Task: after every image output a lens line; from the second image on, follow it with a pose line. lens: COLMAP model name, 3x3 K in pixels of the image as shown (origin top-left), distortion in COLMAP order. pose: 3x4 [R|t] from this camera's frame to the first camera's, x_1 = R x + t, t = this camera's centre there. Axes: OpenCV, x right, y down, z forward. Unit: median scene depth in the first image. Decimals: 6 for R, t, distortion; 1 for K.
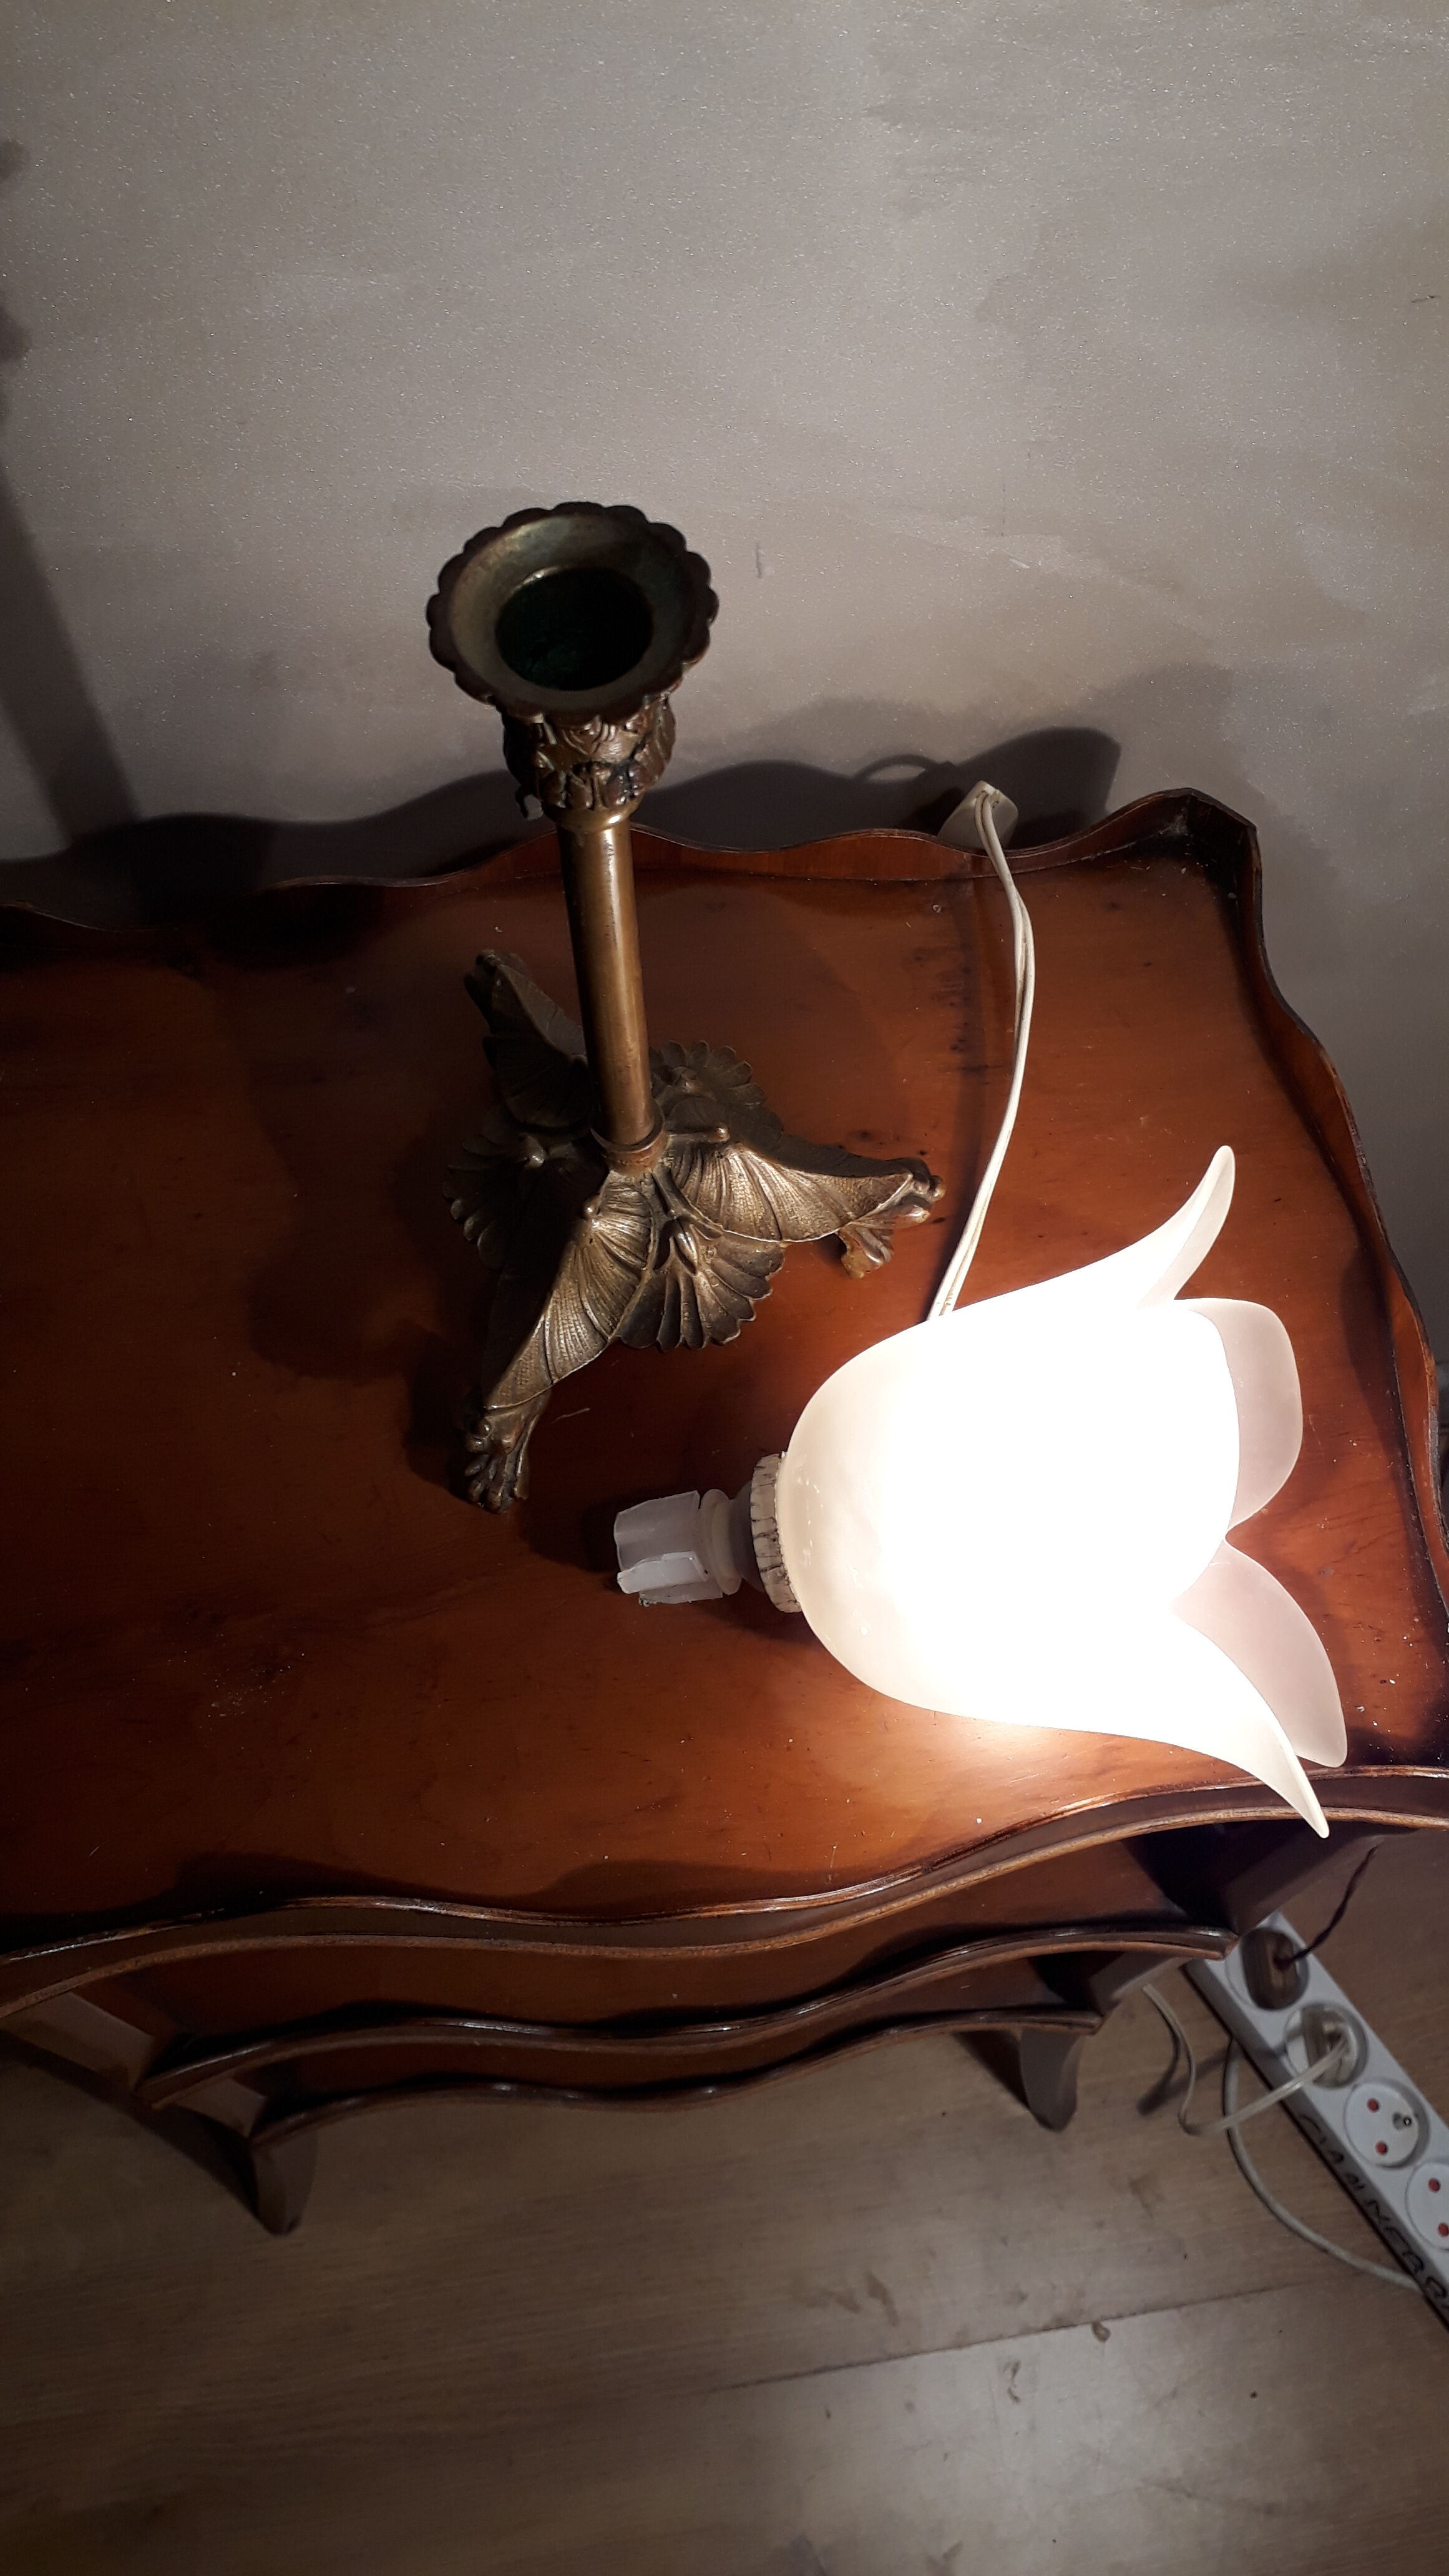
lens RADIAL K [[2027.5, 0, 724.5], [0, 2027.5, 1288.0], [0, 0, 1]] dist [0.089264, -0.209814]
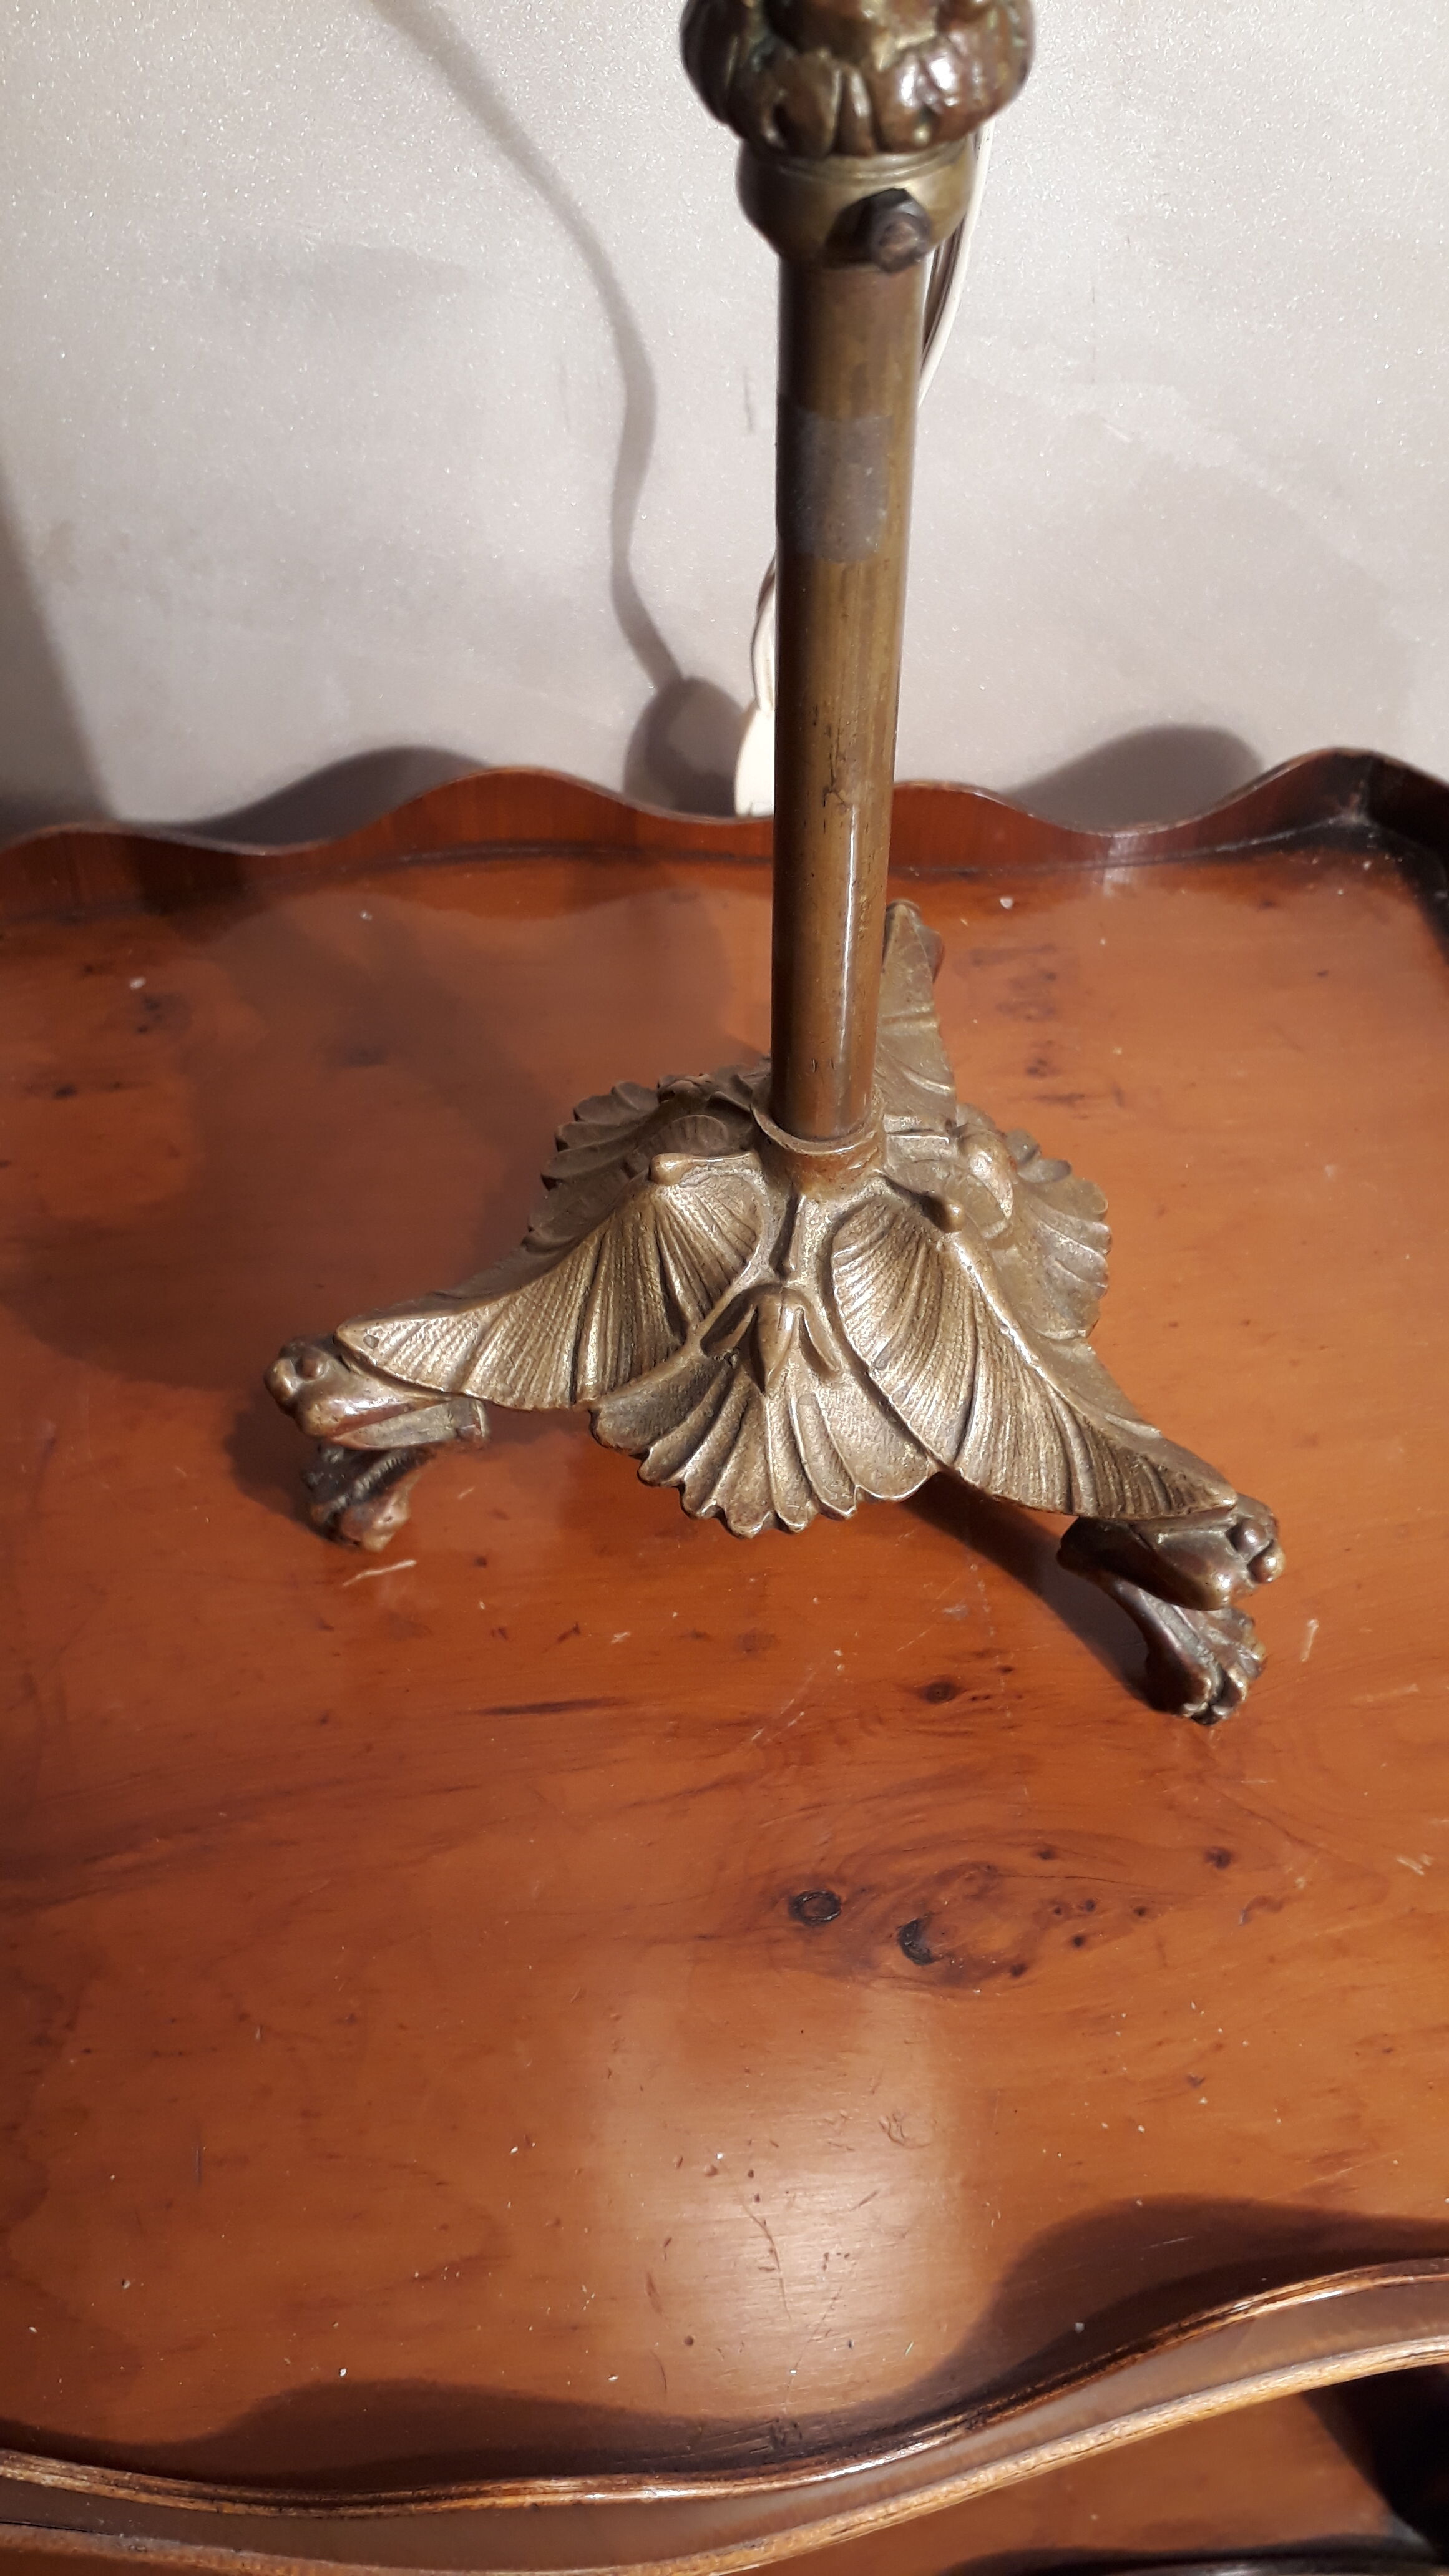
lens RADIAL K [[2101.9, 0, 724.5], [0, 2101.9, 1288.0], [0, 0, 1]] dist [0.010174, -0.042476]
pose [[0.998714, 0.016642, -0.047895, 0.054940], [-0.027419, 0.971836, -0.234057, 0.129052], [0.042651, 0.235069, 0.971042, 0.408618]]
